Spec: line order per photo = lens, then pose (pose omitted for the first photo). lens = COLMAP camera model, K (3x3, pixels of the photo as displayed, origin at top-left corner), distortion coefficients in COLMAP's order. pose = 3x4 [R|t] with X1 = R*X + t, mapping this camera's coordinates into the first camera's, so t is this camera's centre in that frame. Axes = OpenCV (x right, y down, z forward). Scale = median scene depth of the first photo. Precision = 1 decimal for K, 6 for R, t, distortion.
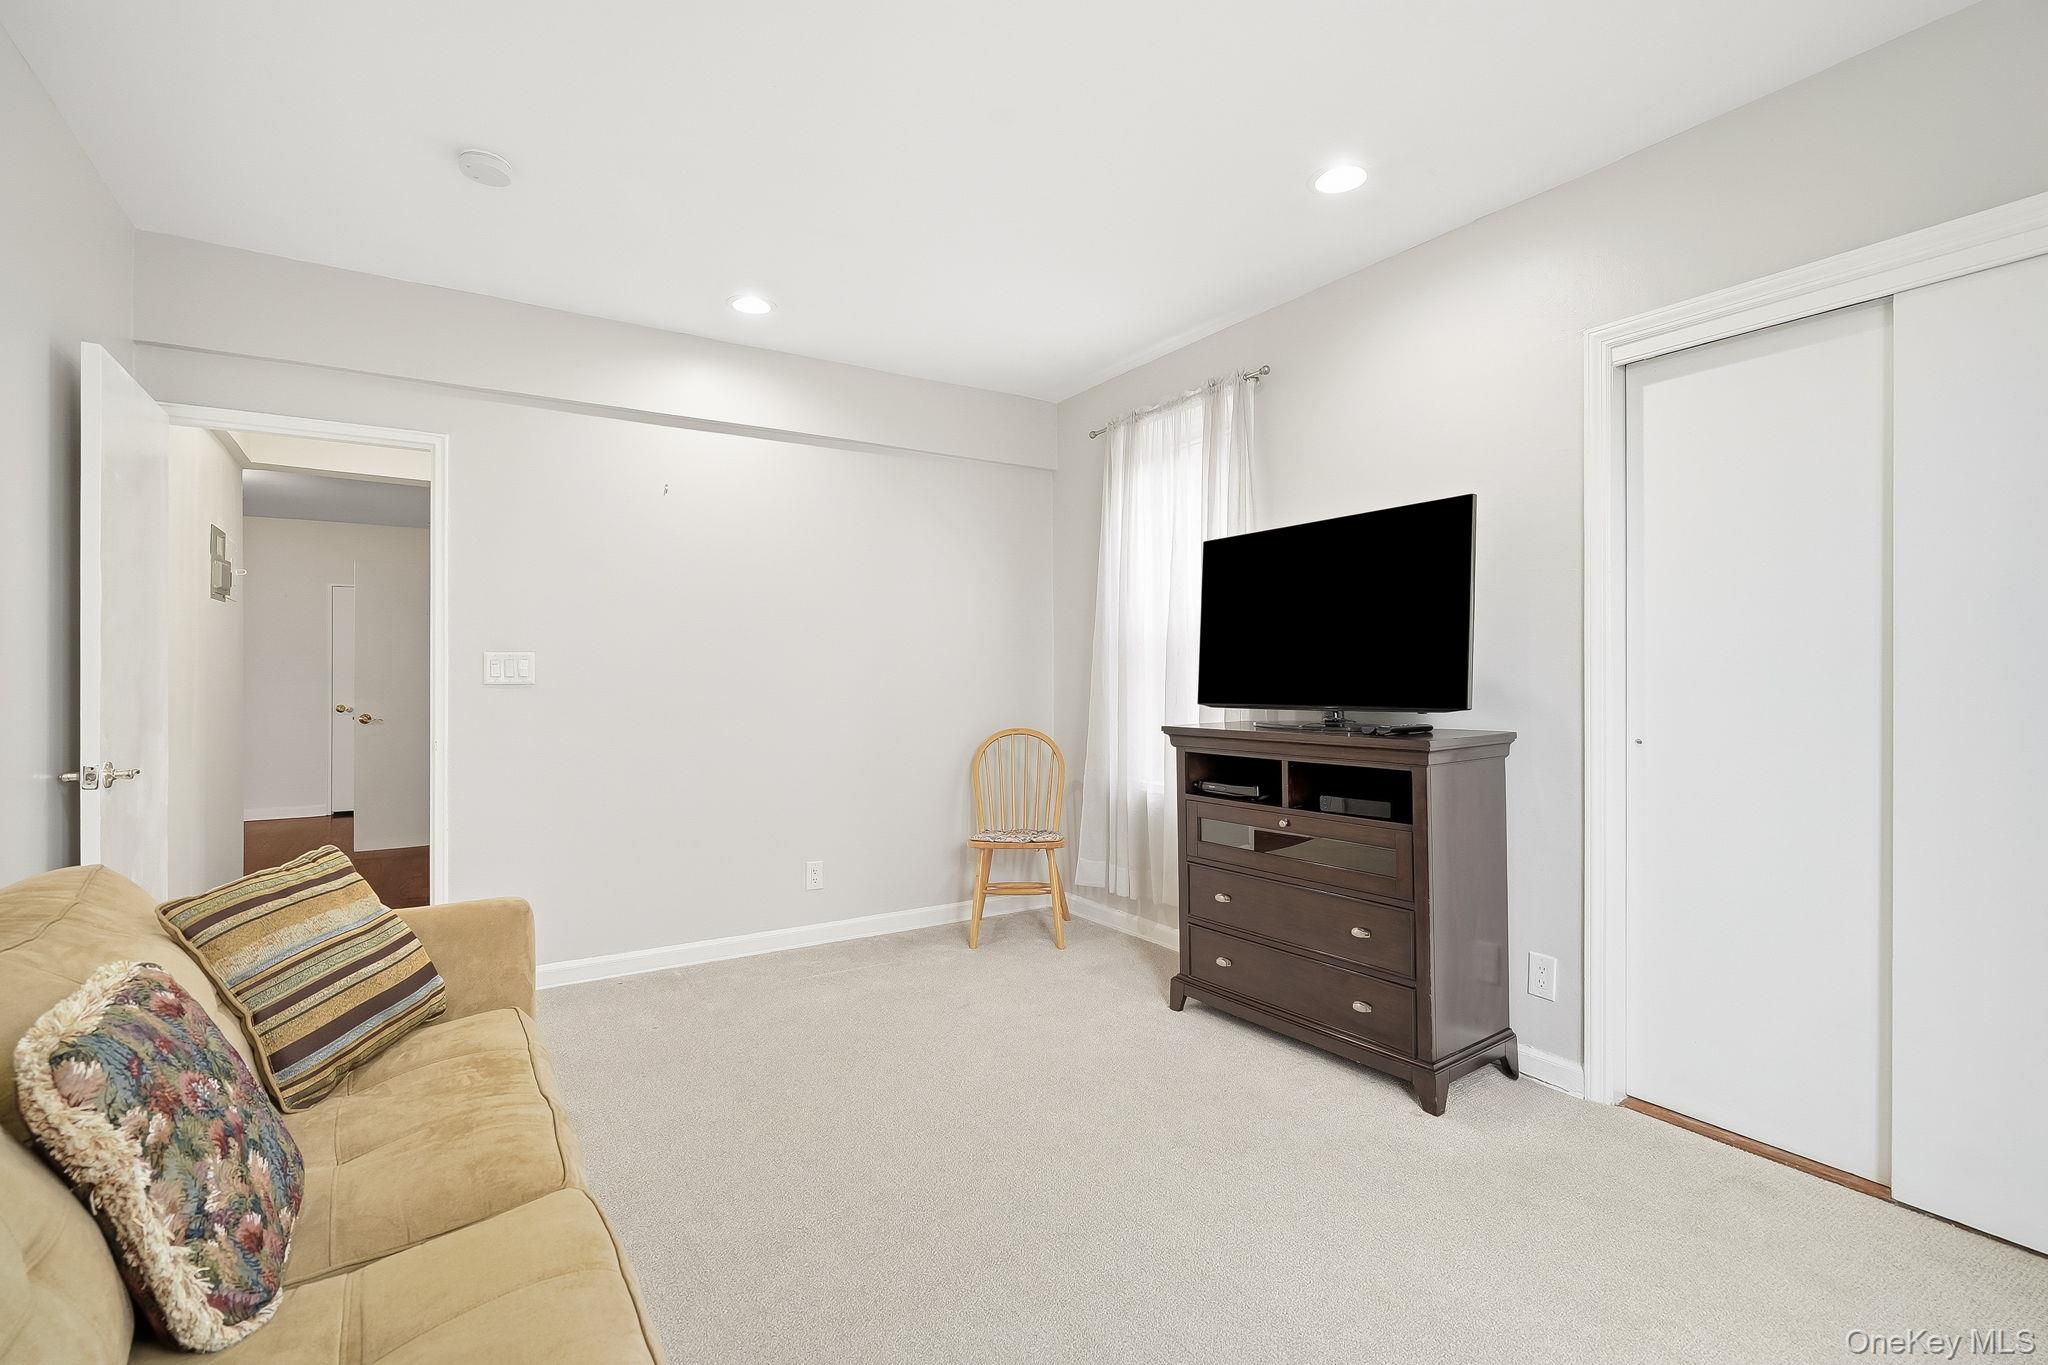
lens RADIAL K [[941.2, 0, 1024.0], [0, 941.2, 682.5], [0, 0, 1]] dist [-0.002077, -0.000067]
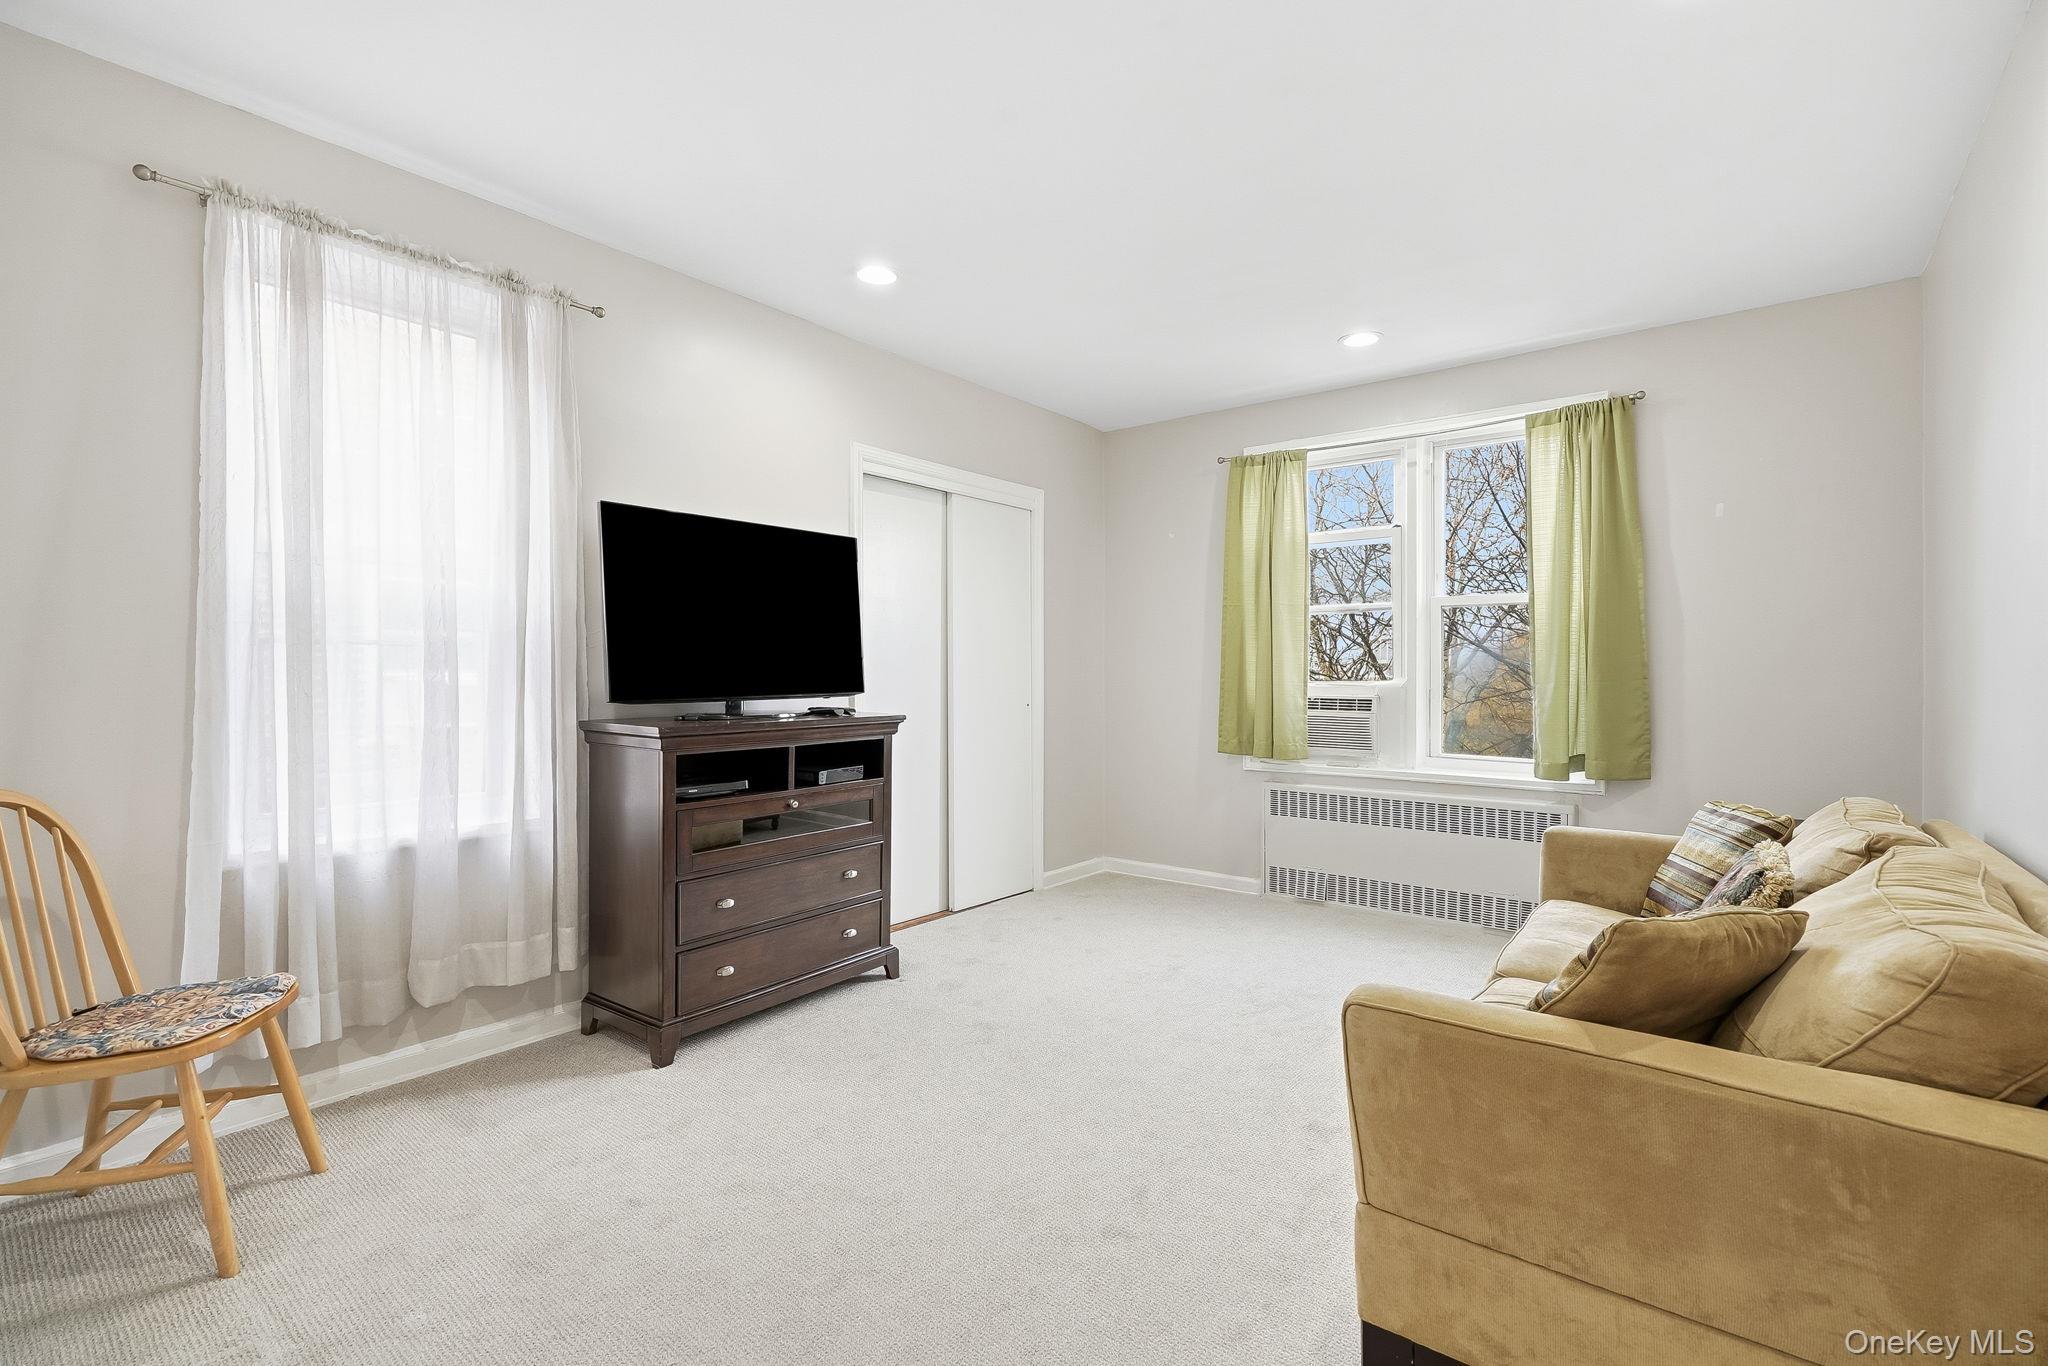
lens RADIAL K [[941.2, 0, 1024.0], [0, 941.2, 683.0], [0, 0, 1]] dist [-0.002077, -0.000067]
pose [[-0.336227, -0.010334, 0.941724, -0.822135], [0.004491, 0.999911, 0.012576, -0.001975], [-0.941770, 0.008458, -0.336151, 1.104723]]
